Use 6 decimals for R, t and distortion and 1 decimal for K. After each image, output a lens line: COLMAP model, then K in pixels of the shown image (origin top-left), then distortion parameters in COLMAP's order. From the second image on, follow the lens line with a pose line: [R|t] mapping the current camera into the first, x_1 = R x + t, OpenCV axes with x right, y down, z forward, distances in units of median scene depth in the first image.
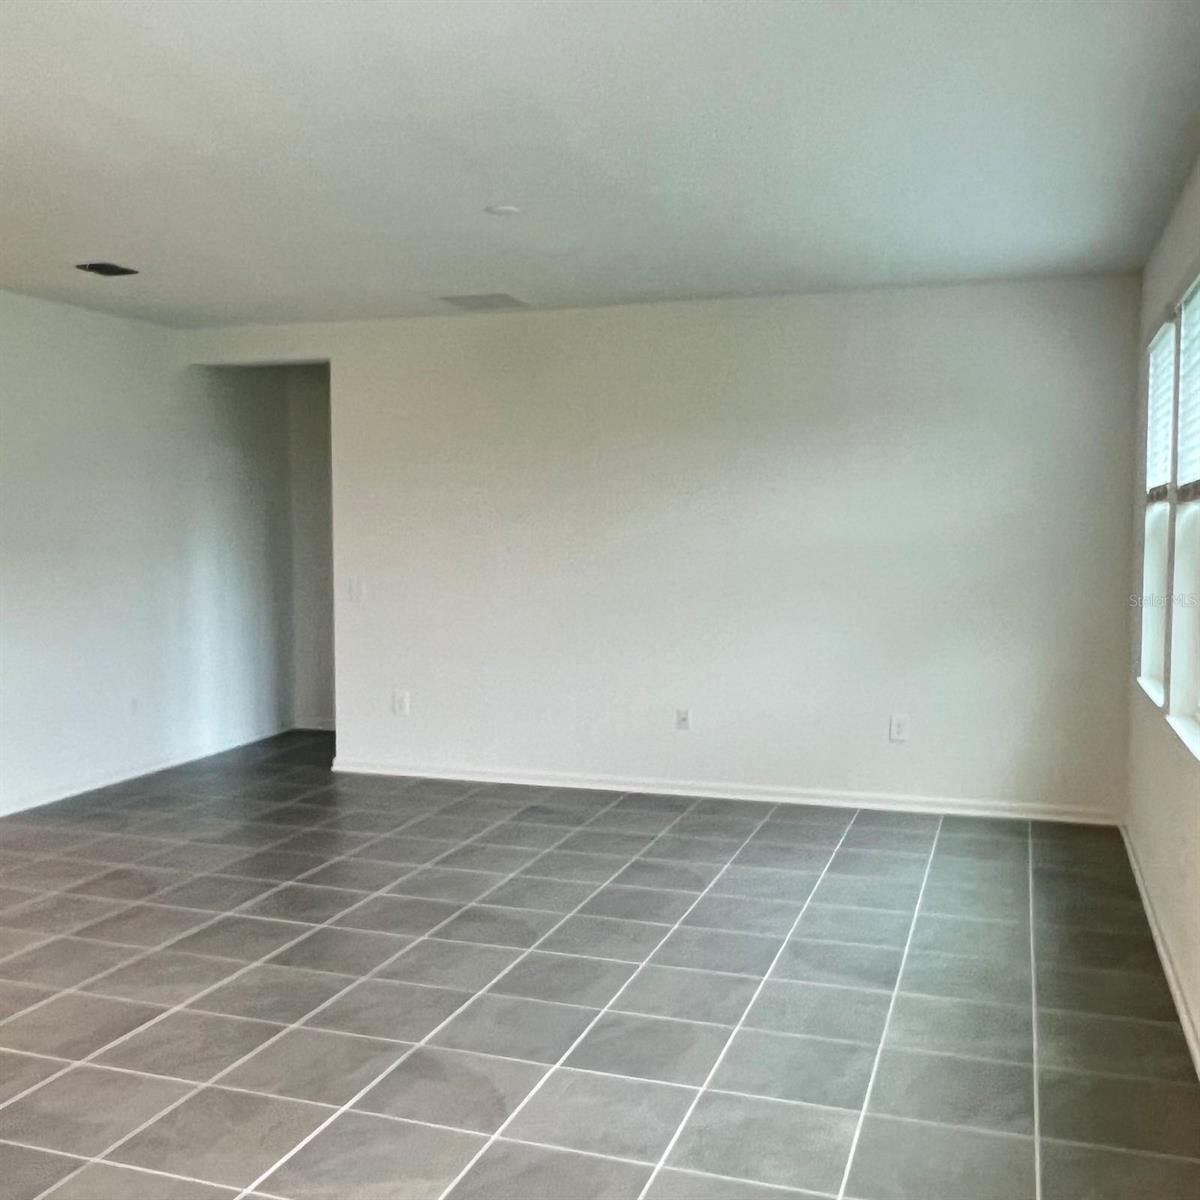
lens RADIAL K [[1225.7, 0, 600.0], [0, 1225.7, 600.0], [0, 0, 1]] dist [0.011815, 0.002956]
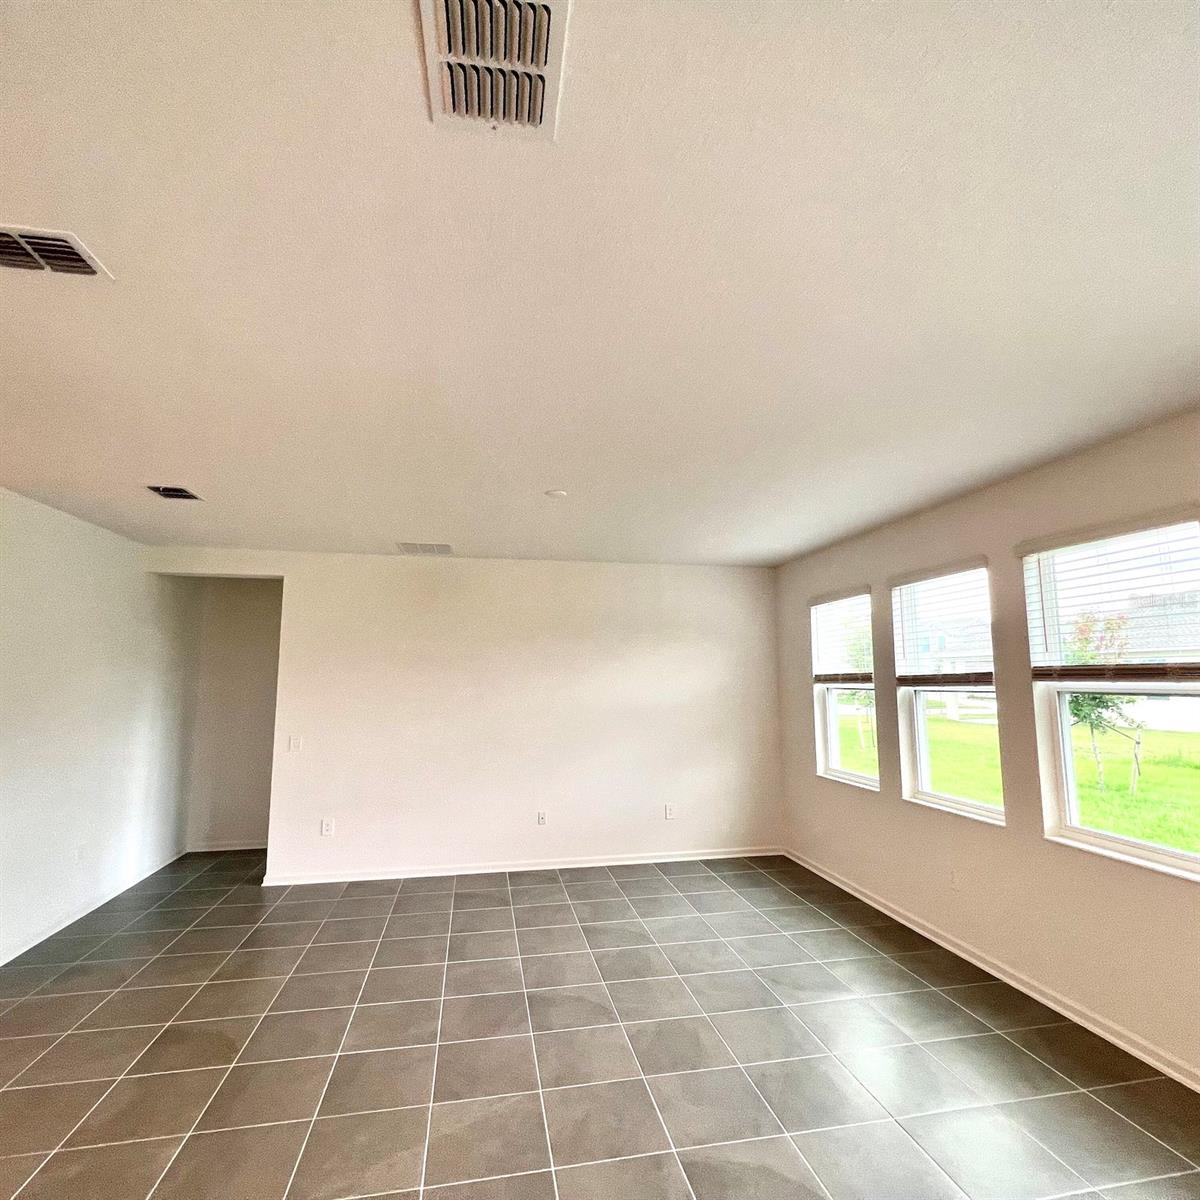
lens RADIAL K [[642.0, 0, 619.3], [0, 642.0, 603.7], [0, 0, 1]] dist [0.002432, 0.000537]
pose [[0.865634, 0.057232, 0.497396, -0.332211], [0.032637, 0.984882, -0.170123, -0.036743], [-0.499613, 0.163498, 0.850679, 0.249184]]
